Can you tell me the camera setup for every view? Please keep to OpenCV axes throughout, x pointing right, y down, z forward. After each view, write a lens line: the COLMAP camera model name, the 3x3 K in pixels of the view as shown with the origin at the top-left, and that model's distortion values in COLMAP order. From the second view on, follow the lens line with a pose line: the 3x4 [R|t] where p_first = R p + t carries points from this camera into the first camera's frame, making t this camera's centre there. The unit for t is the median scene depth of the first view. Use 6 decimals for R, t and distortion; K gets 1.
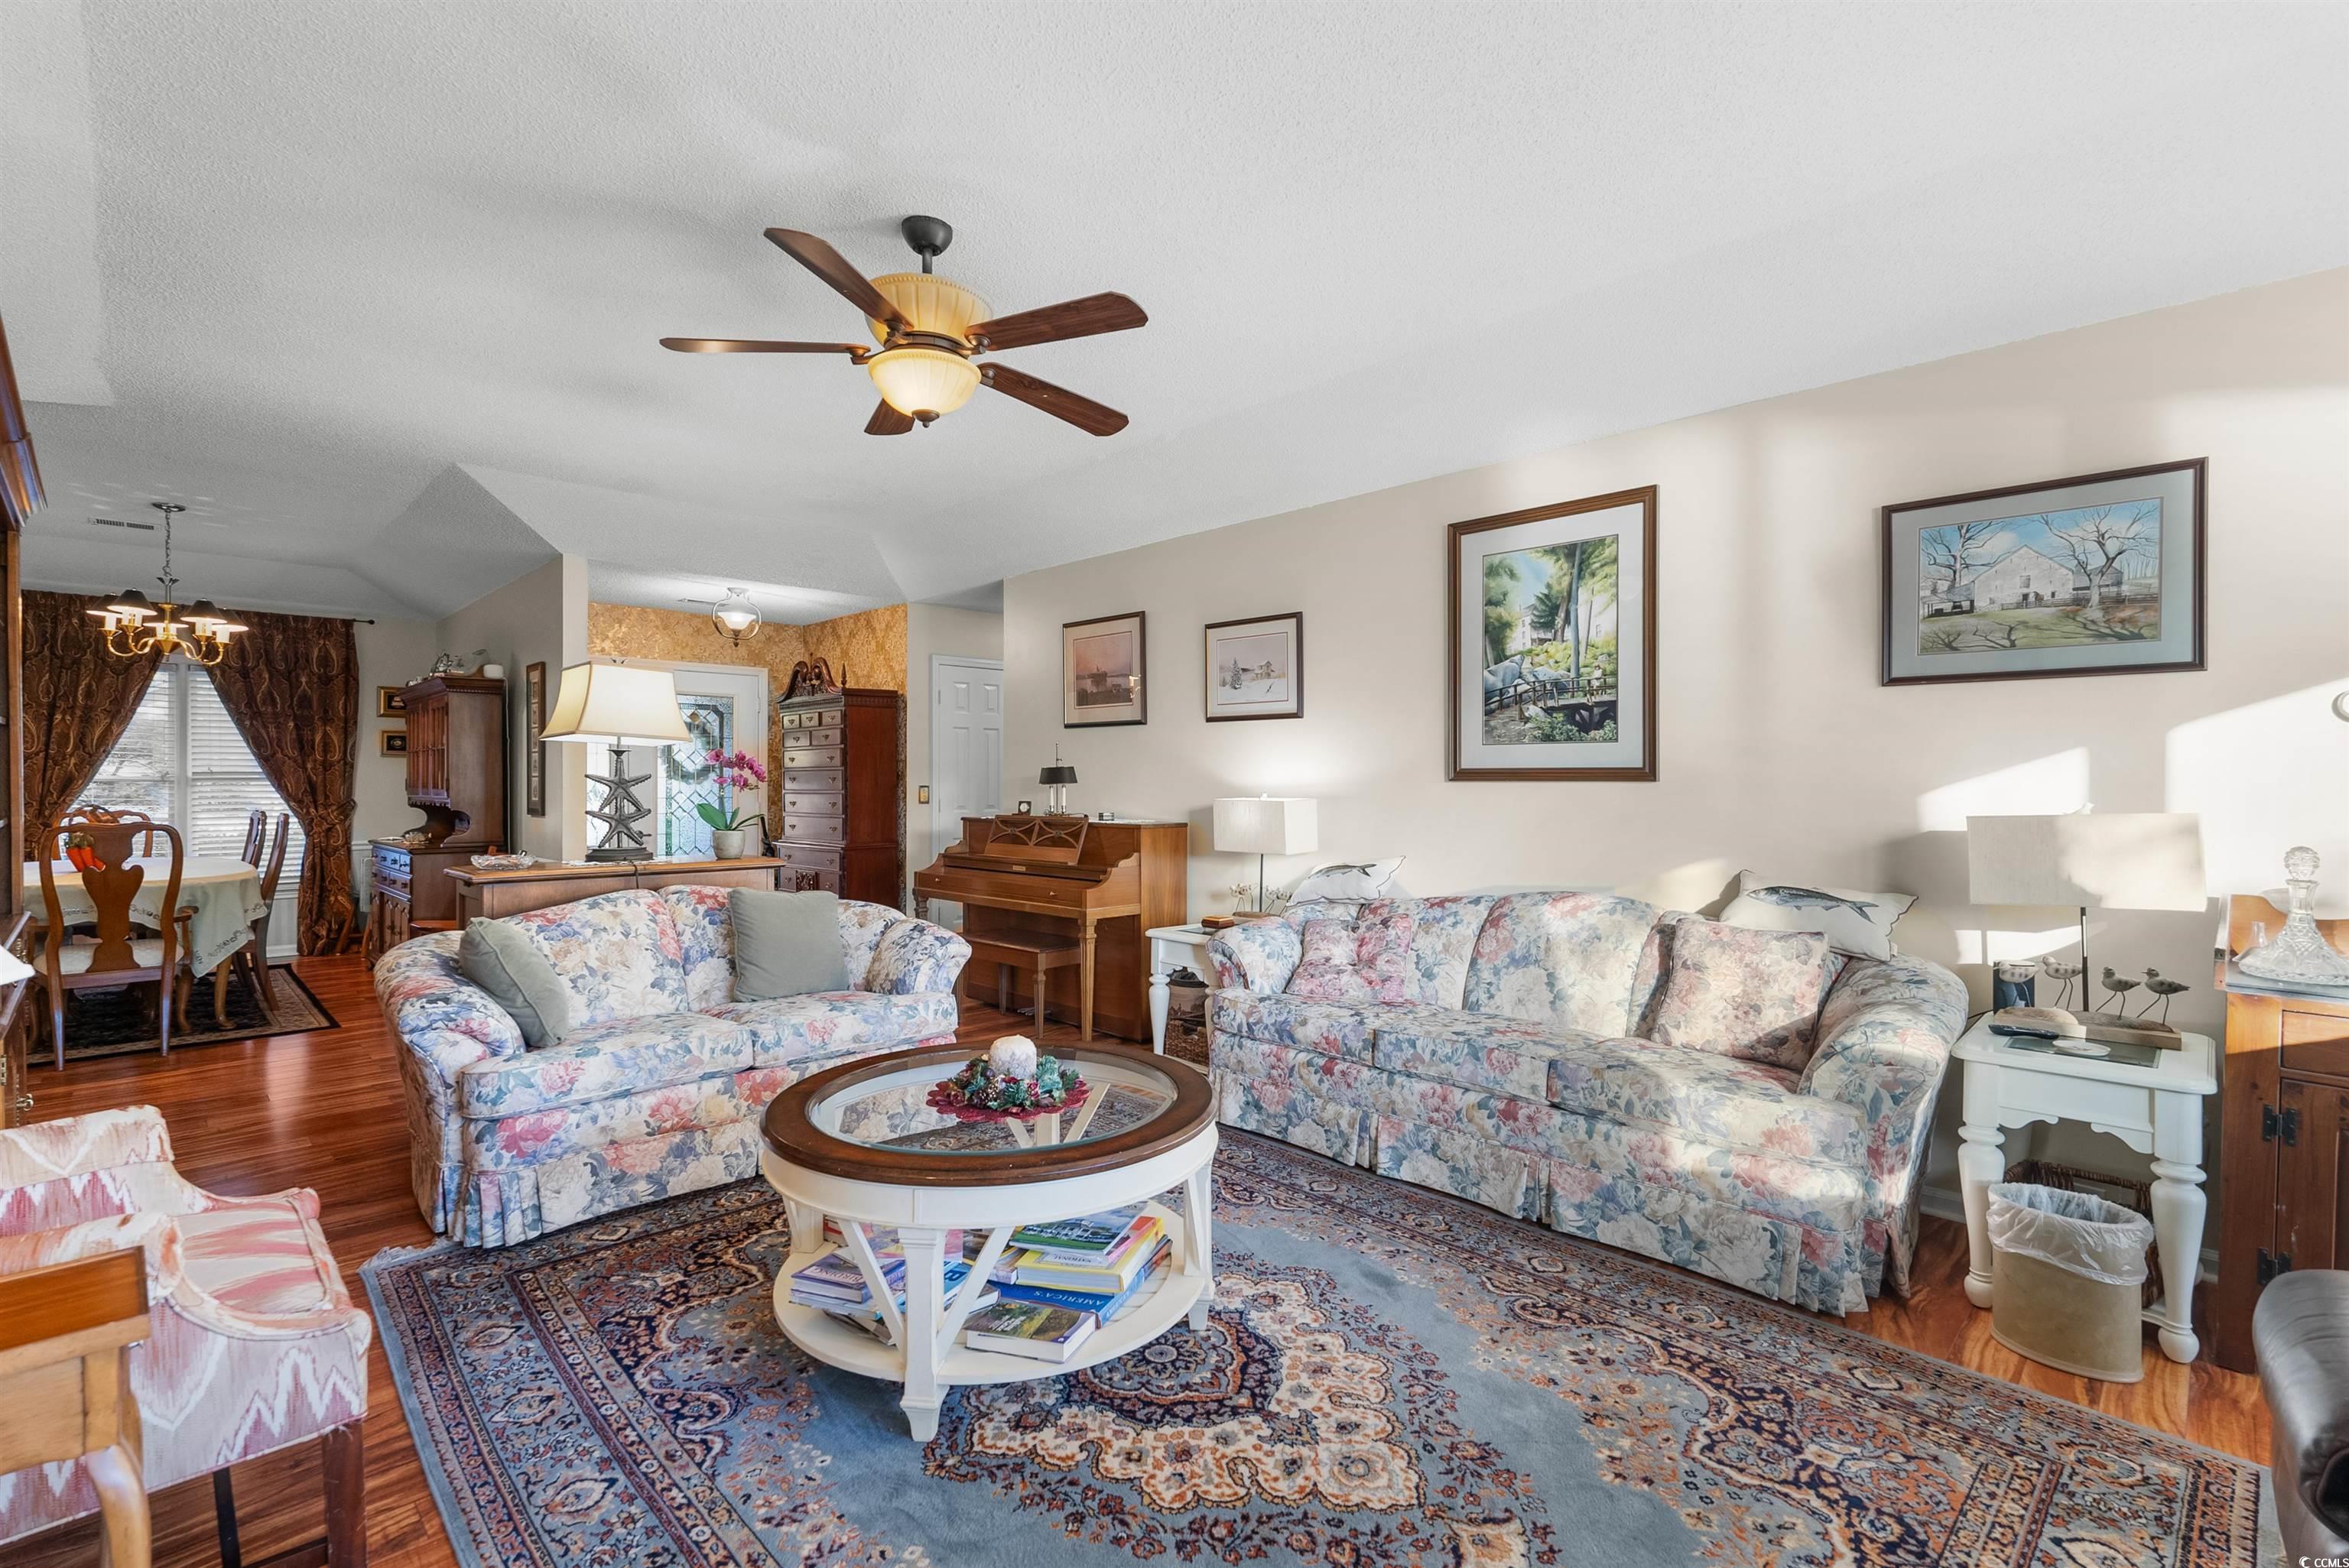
lens RADIAL K [[1048.6, 0, 1174.3], [0, 1048.6, 771.0], [0, 0, 1]] dist [-0.010365, 0.001733]
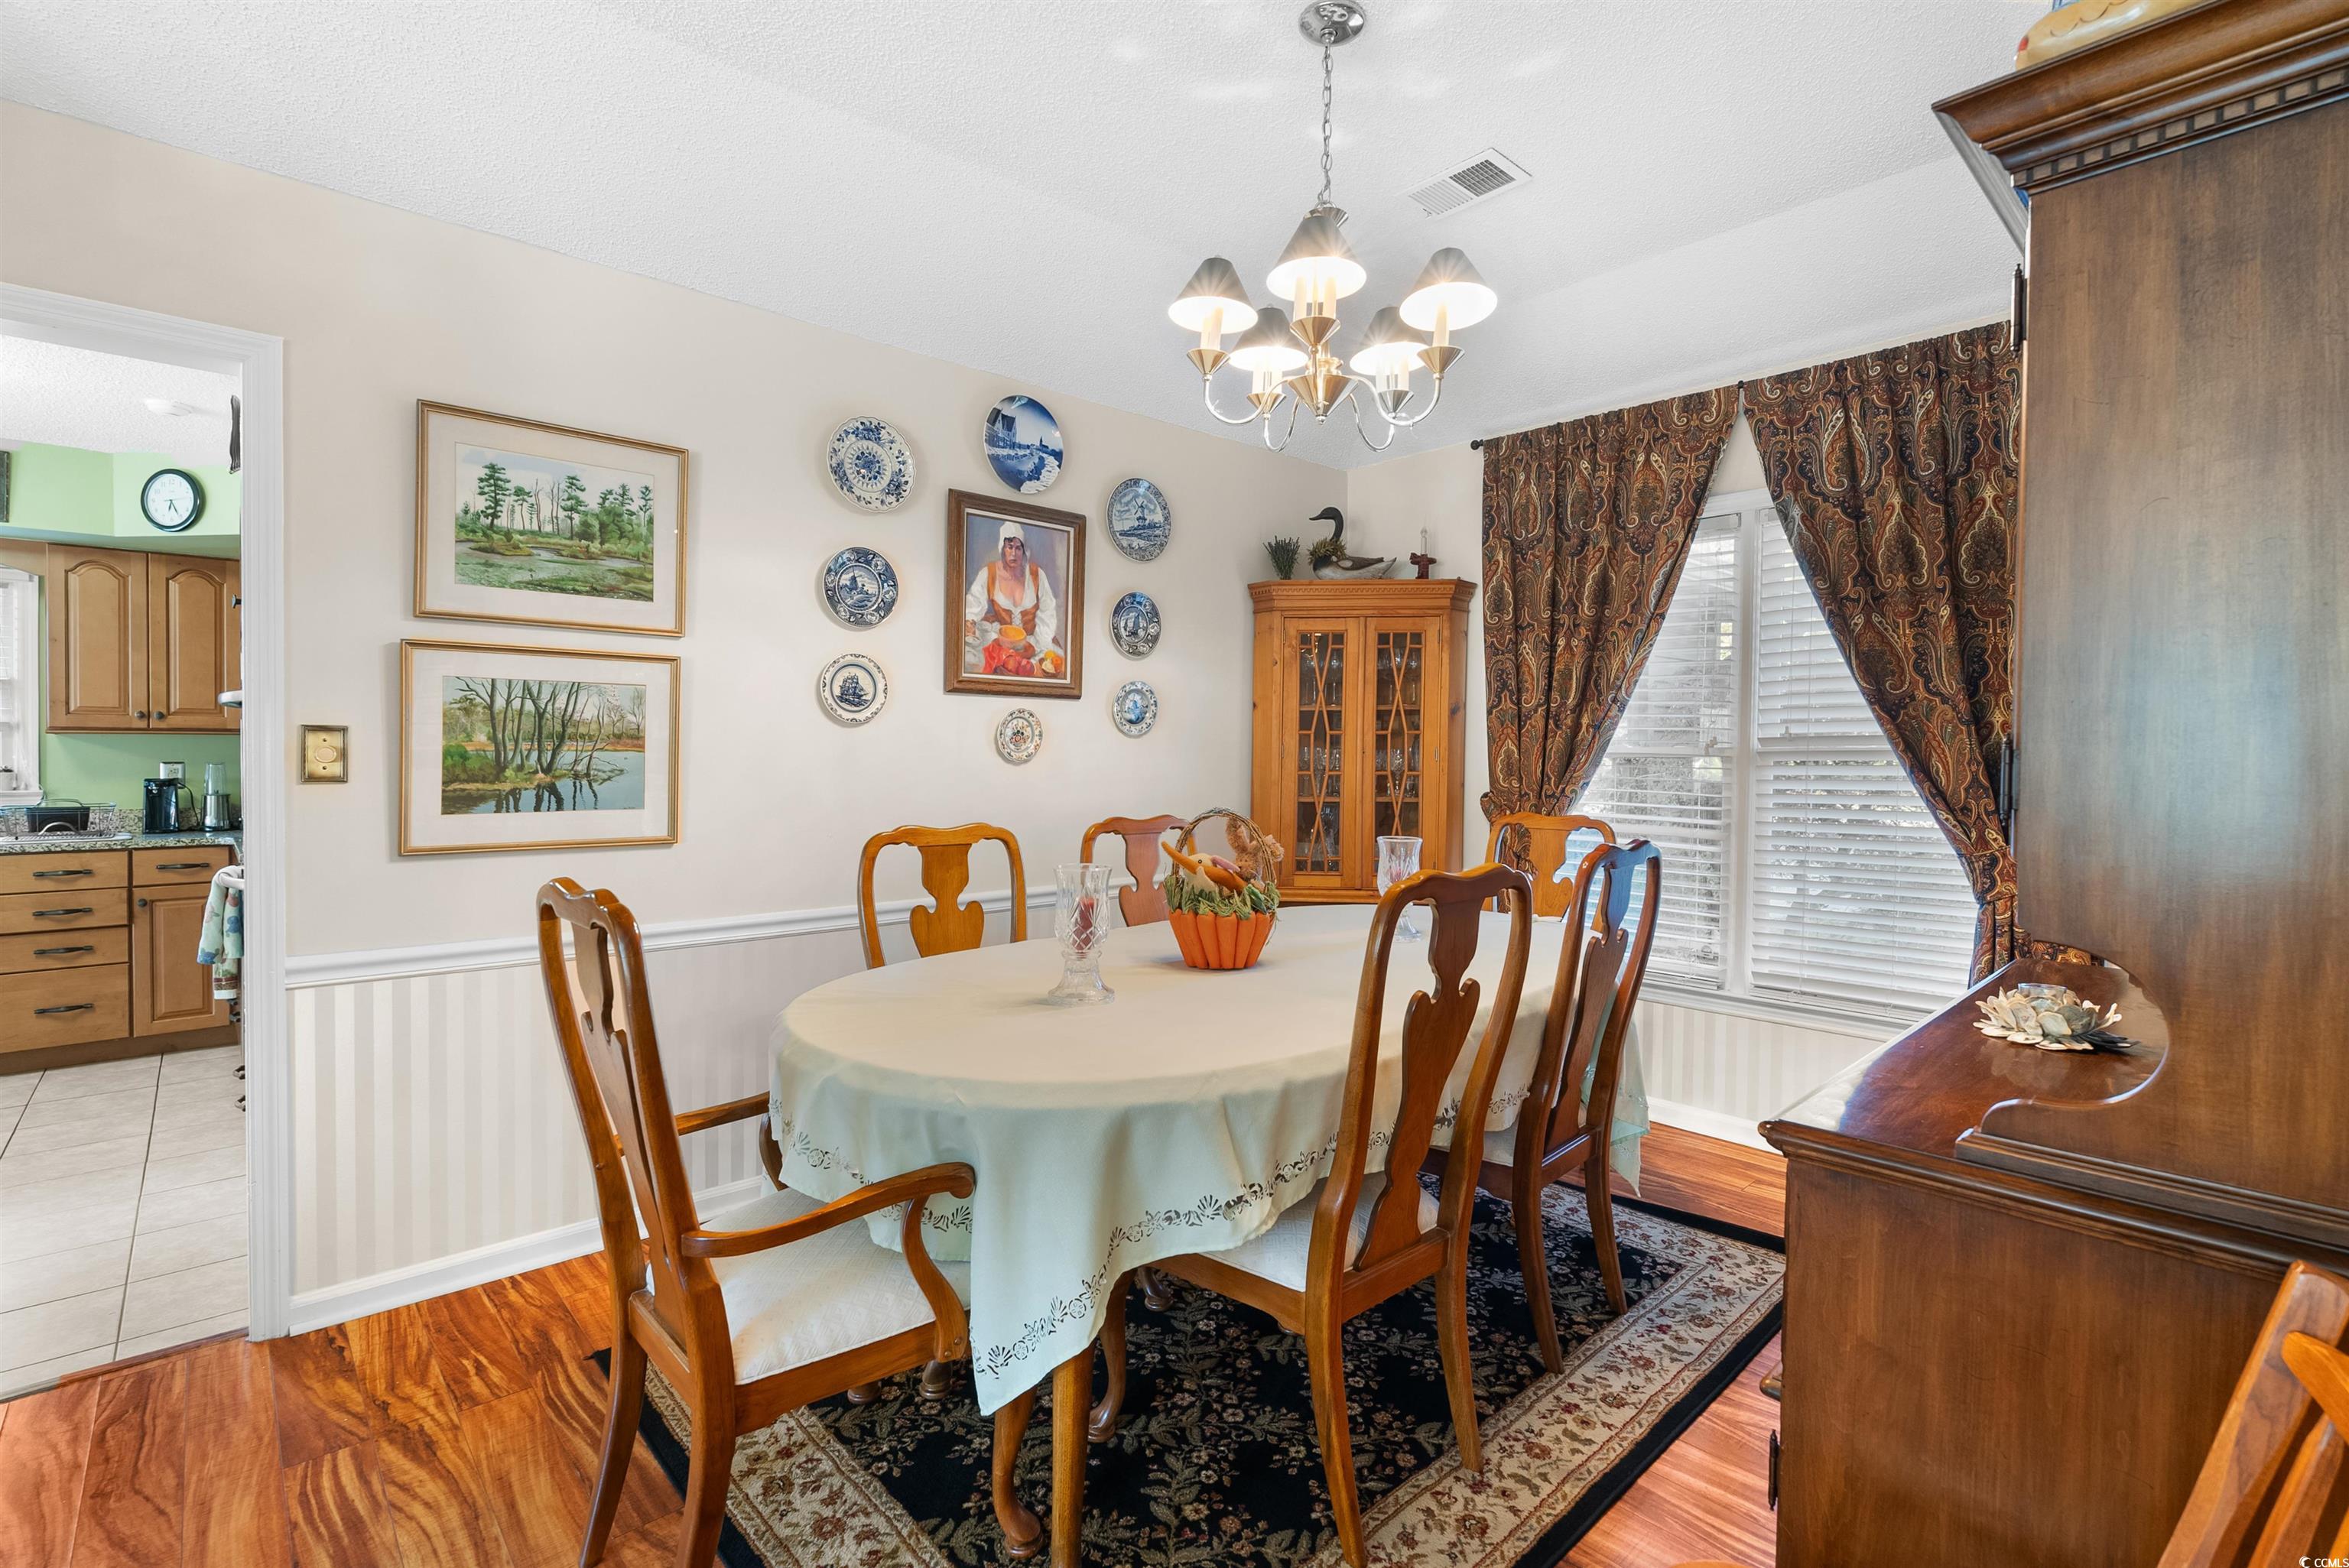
lens RADIAL K [[1048.6, 0, 1194.8], [0, 1048.6, 772.4], [0, 0, 1]] dist [-0.010365, 0.001733]
pose [[-0.032634, 0.015648, -0.999345, -0.450119], [0.006766, 0.999858, 0.015435, 0.007054], [0.999444, -0.006258, -0.032736, 0.734193]]
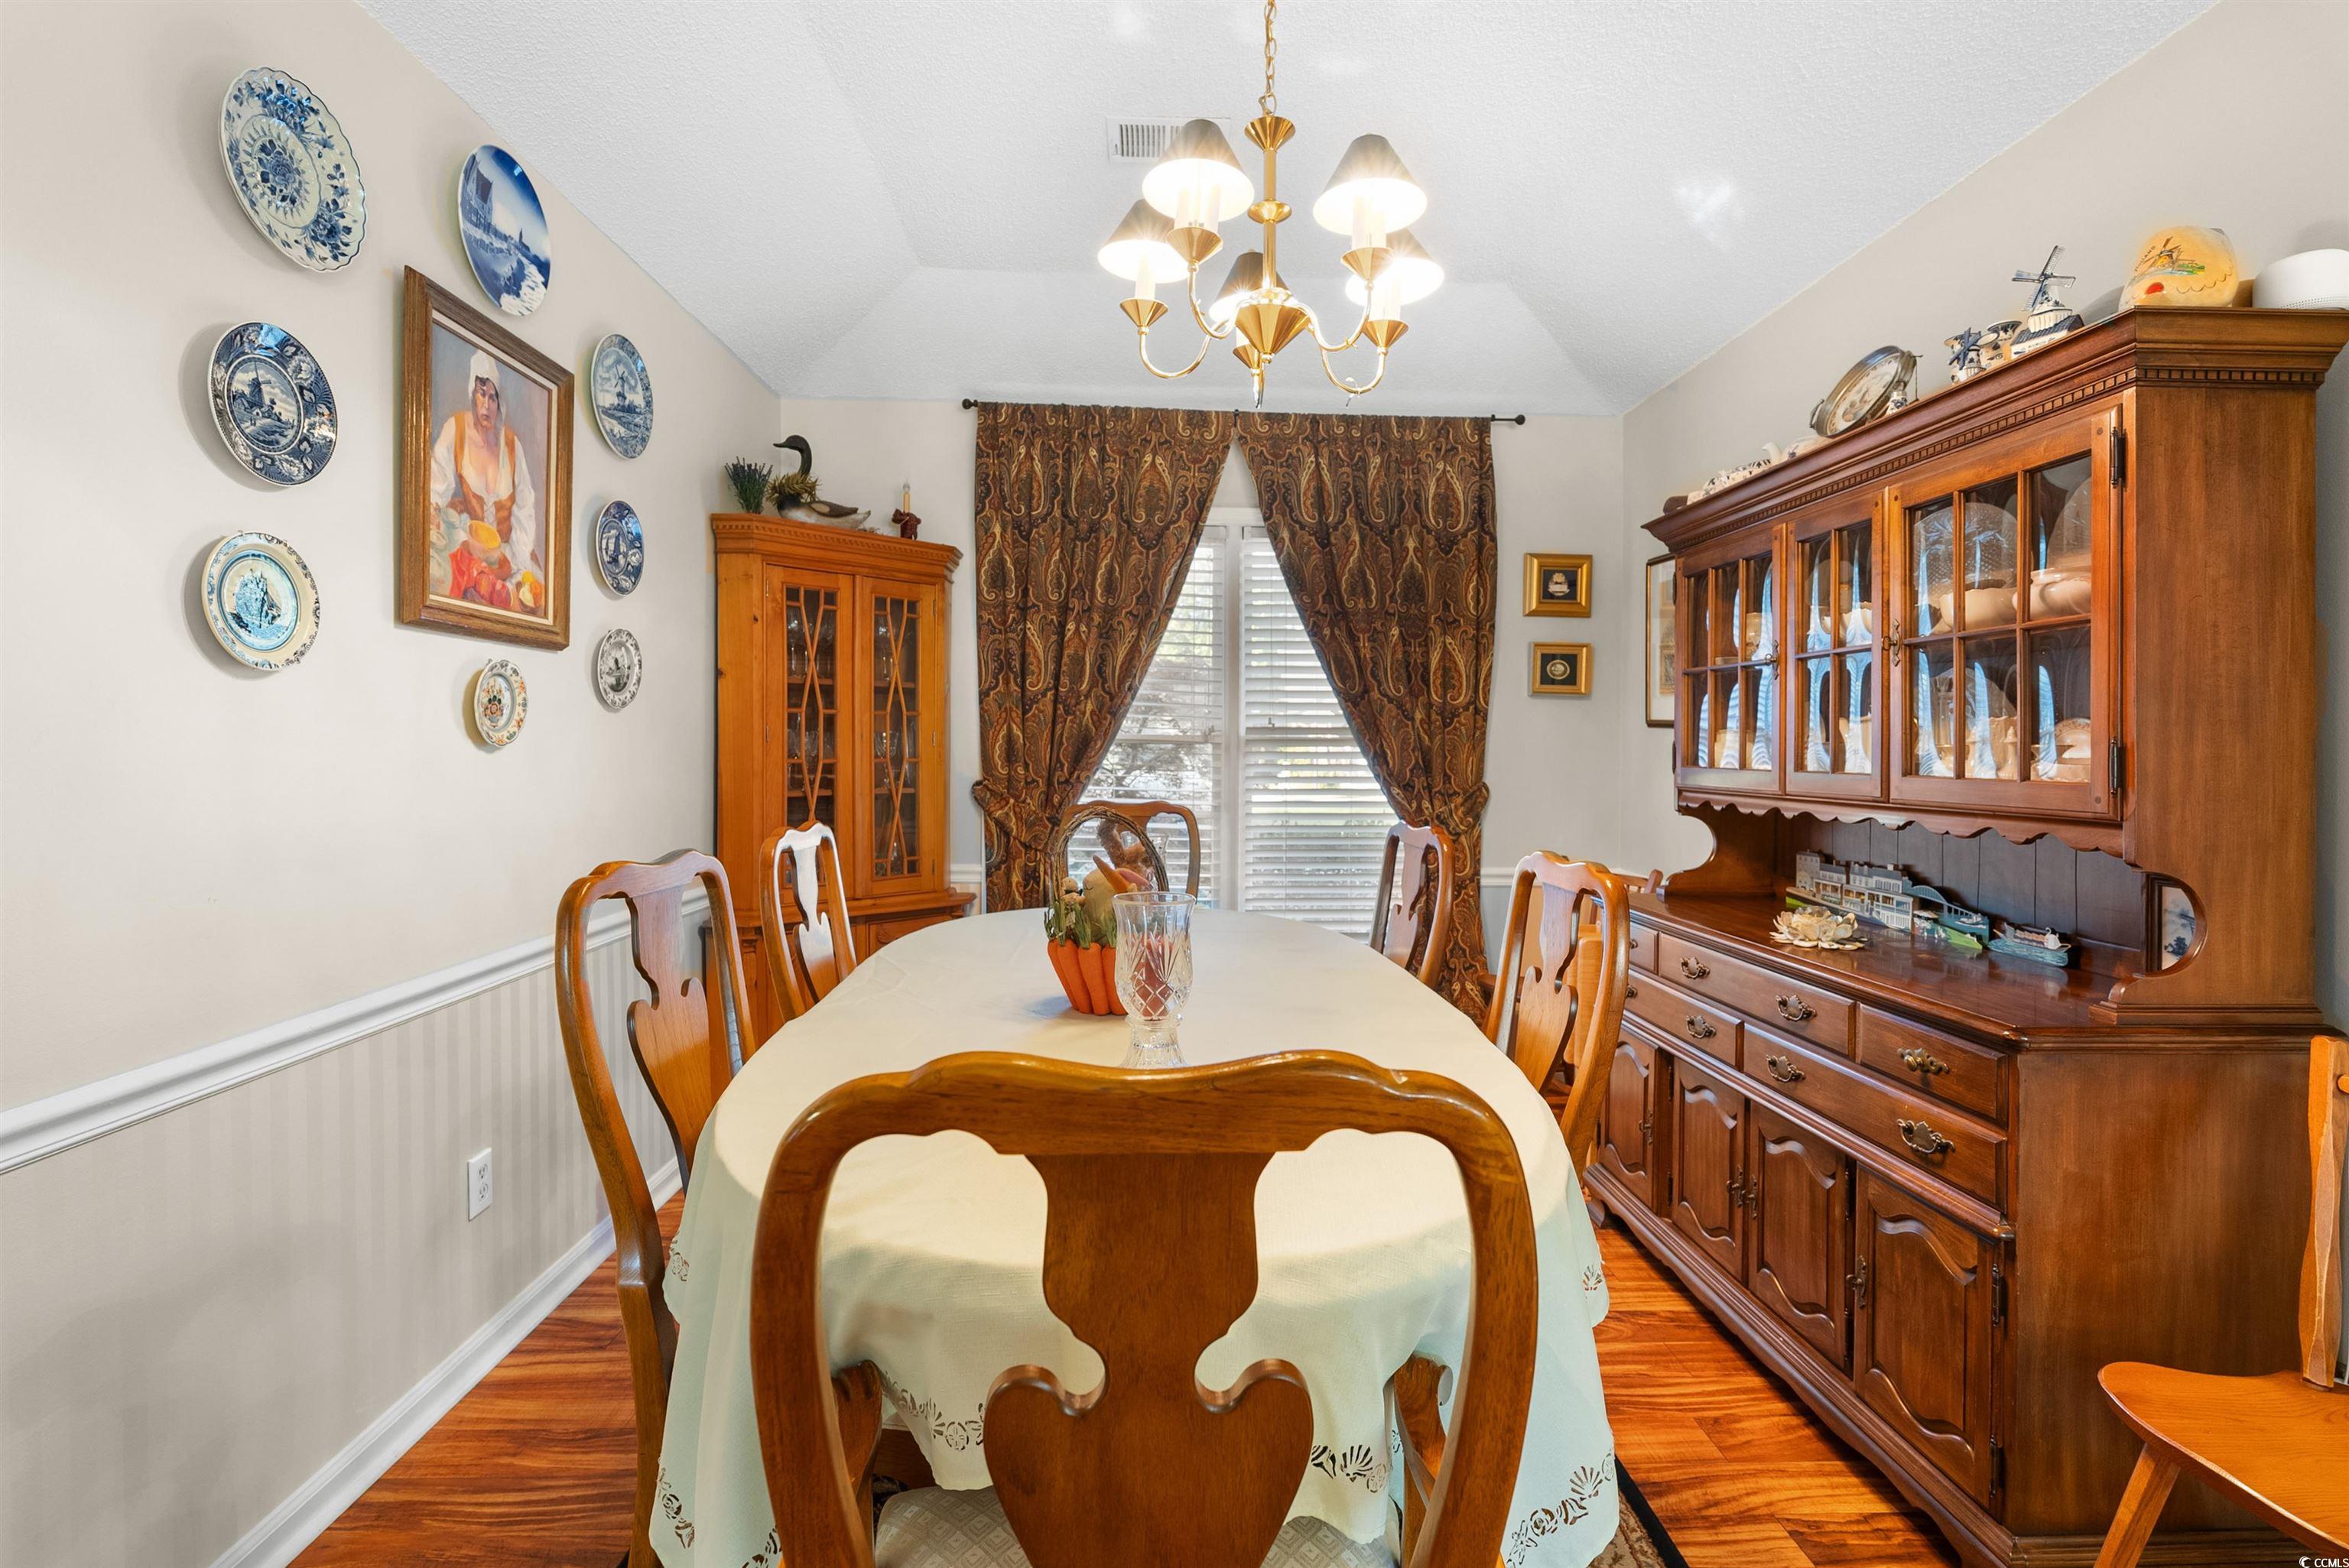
lens RADIAL K [[1048.6, 0, 1181.6], [0, 1048.6, 754.7], [0, 0, 1]] dist [-0.010365, 0.001733]
pose [[0.727604, 0.014390, -0.685847, -0.579003], [-0.003675, 0.999847, 0.017079, 0.005635], [0.685988, -0.009906, 0.727545, 0.566090]]
